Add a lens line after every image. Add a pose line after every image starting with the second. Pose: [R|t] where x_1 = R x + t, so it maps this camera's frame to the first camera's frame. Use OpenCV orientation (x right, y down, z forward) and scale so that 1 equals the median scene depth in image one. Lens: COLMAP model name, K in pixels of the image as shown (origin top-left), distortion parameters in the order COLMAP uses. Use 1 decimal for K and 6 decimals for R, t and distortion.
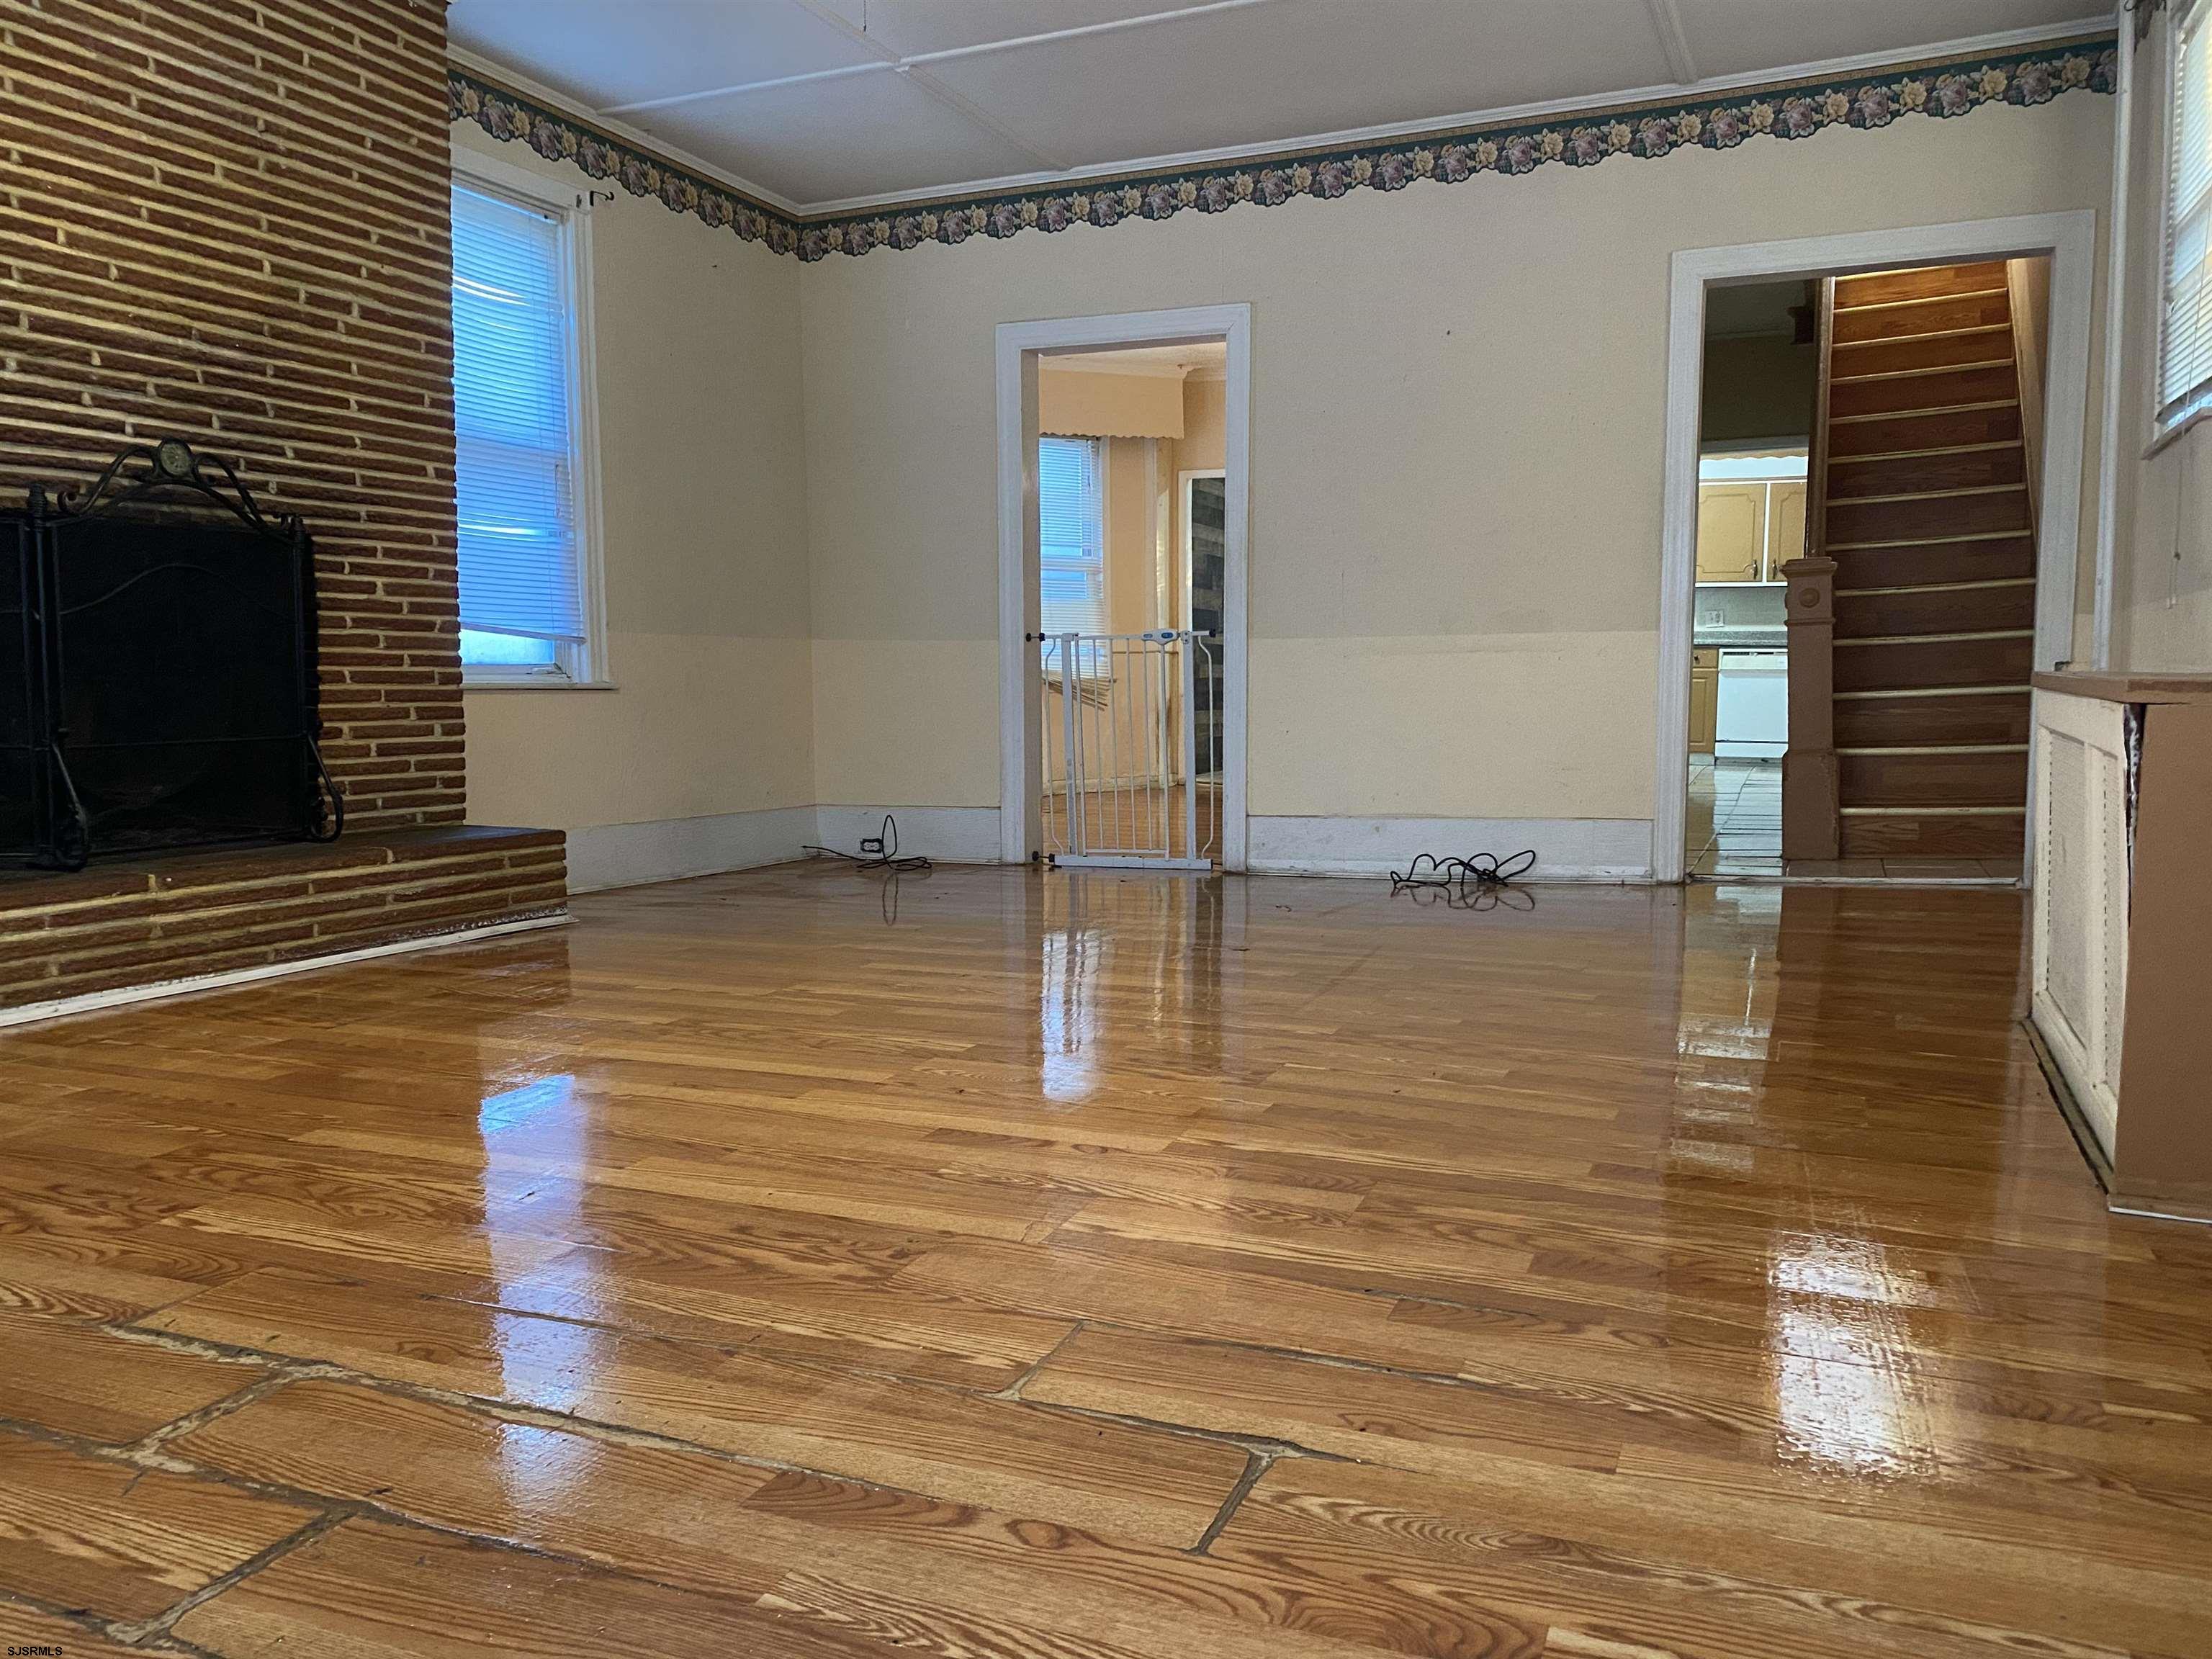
lens RADIAL K [[1676.8, 0, 1117.5], [0, 1676.8, 825.2], [0, 0, 1]] dist [0.048633, -0.054052]
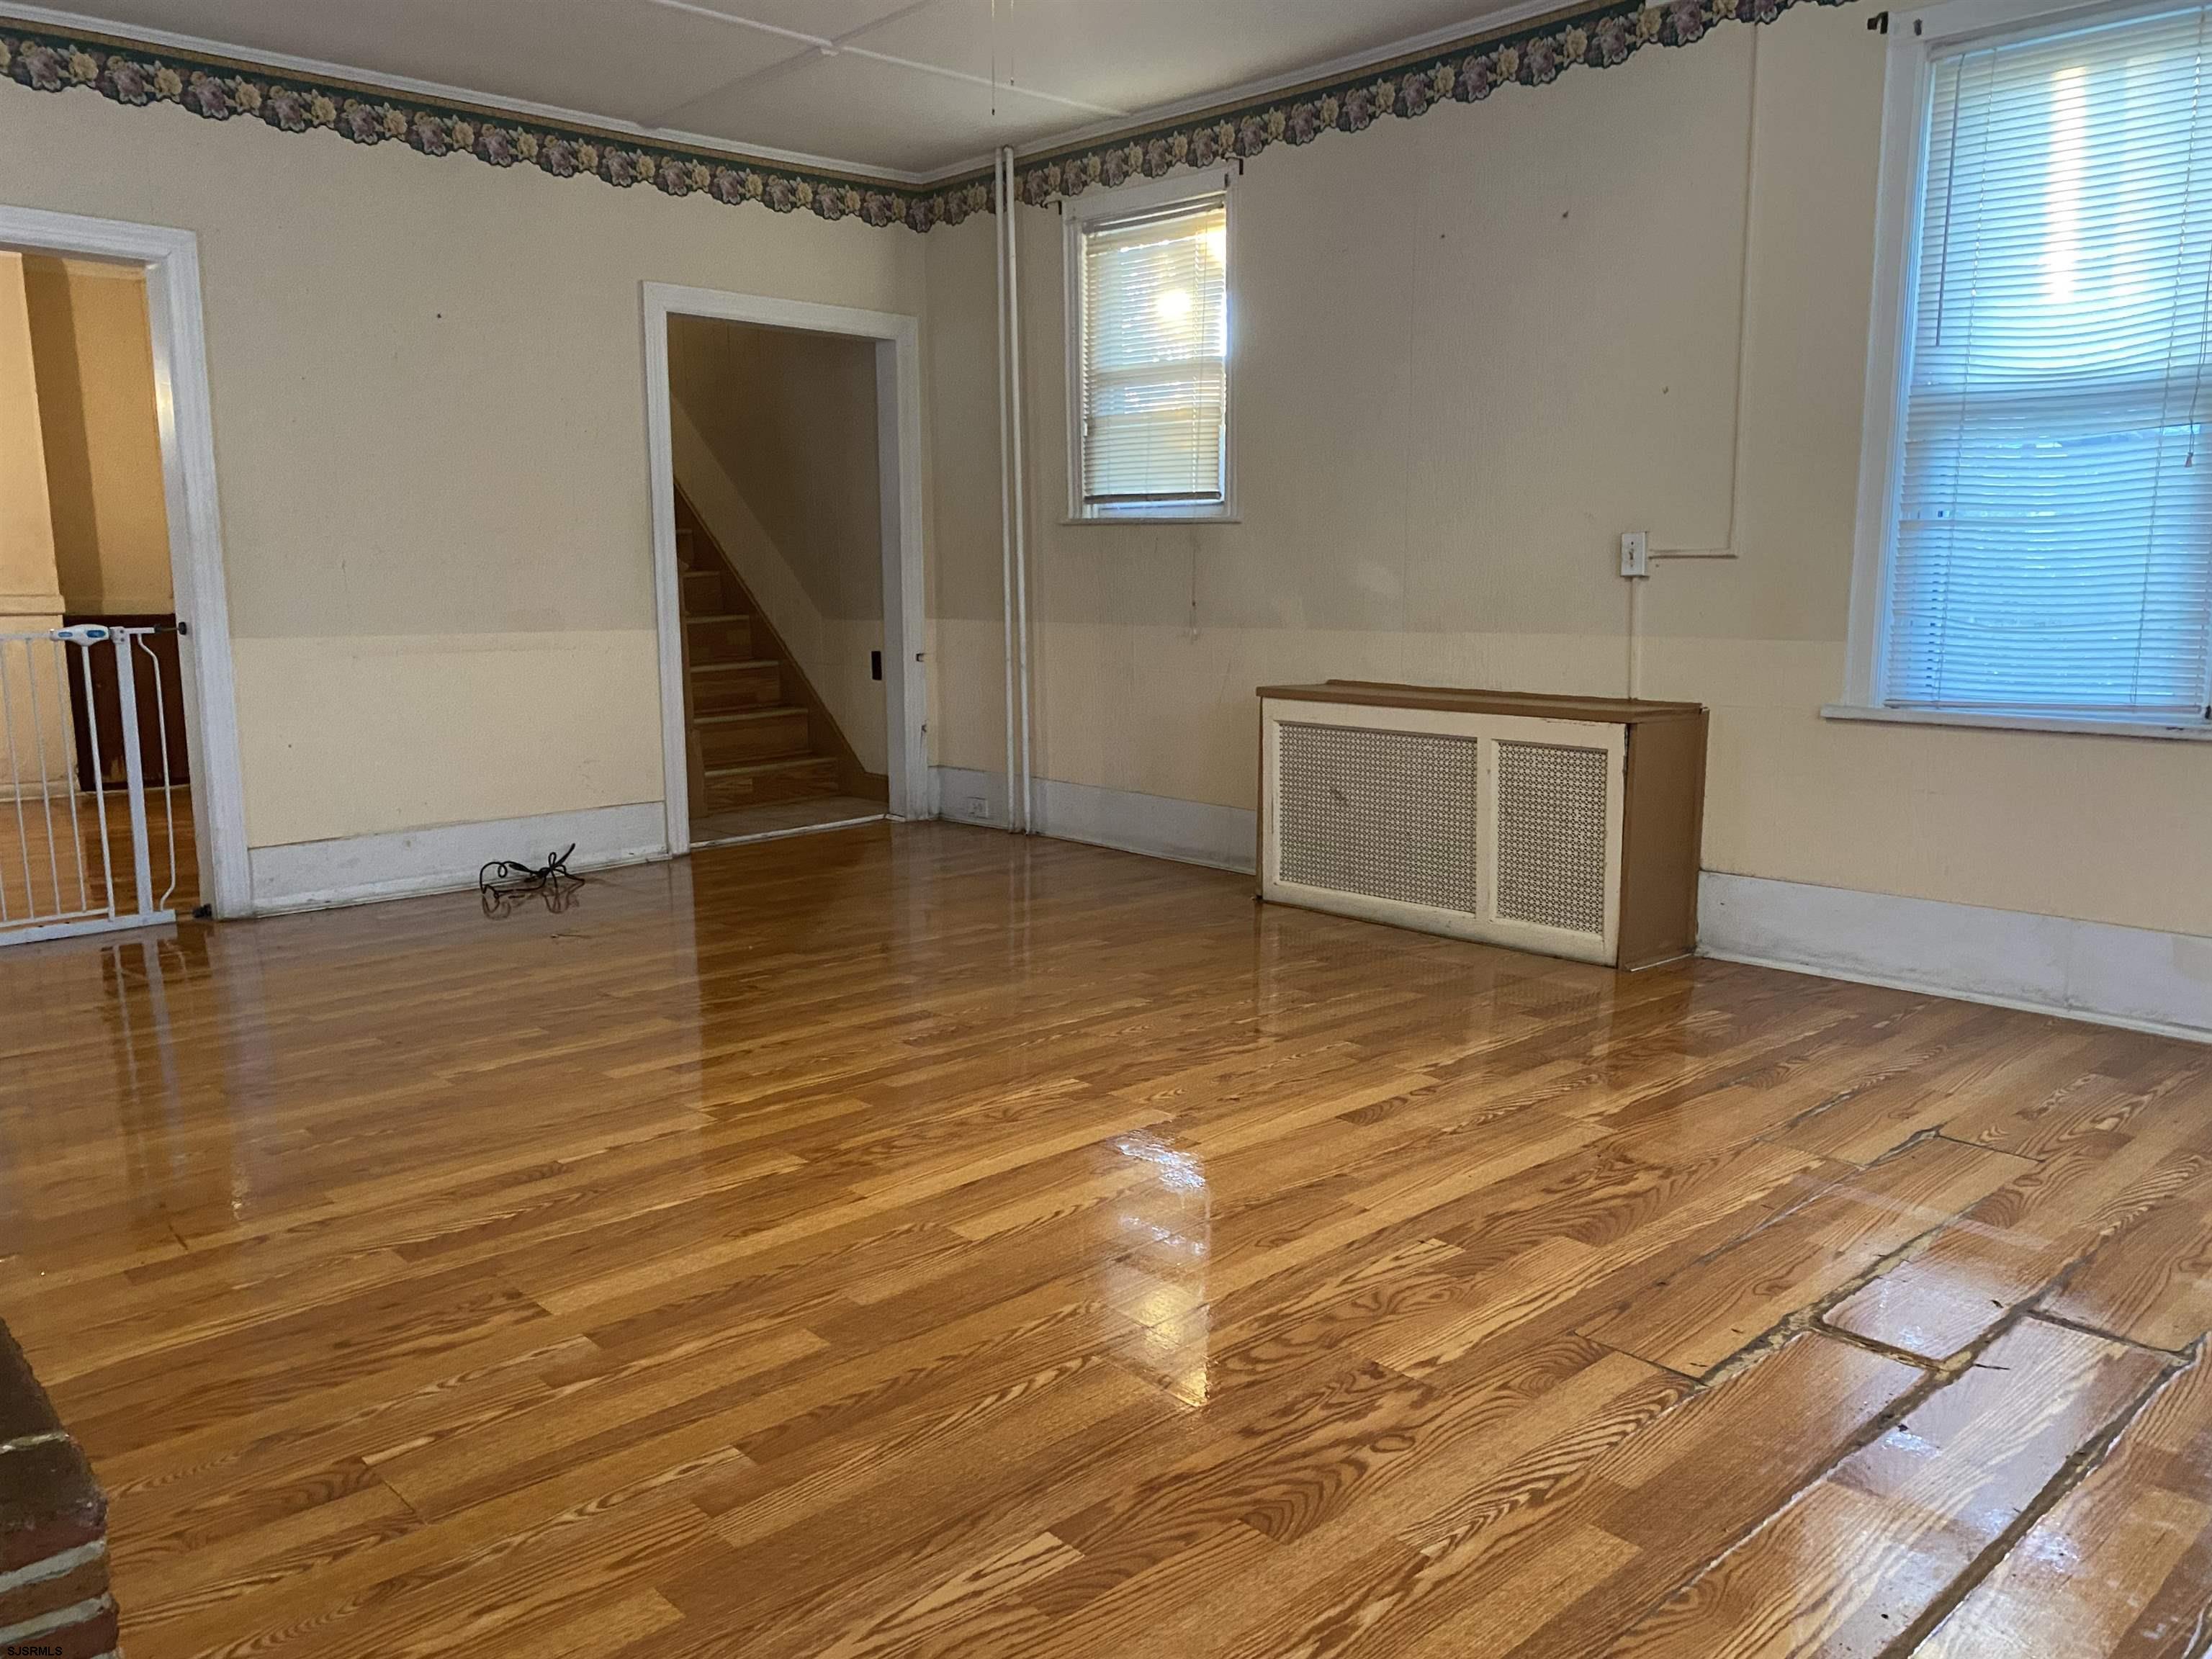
lens RADIAL K [[1676.8, 0, 1094.5], [0, 1676.8, 860.3], [0, 0, 1]] dist [0.048633, -0.054052]
pose [[0.406537, -0.147166, 0.901704, -1.484568], [0.079313, 0.988901, 0.125639, -0.211140], [-0.910185, 0.020440, 0.413696, 0.737038]]
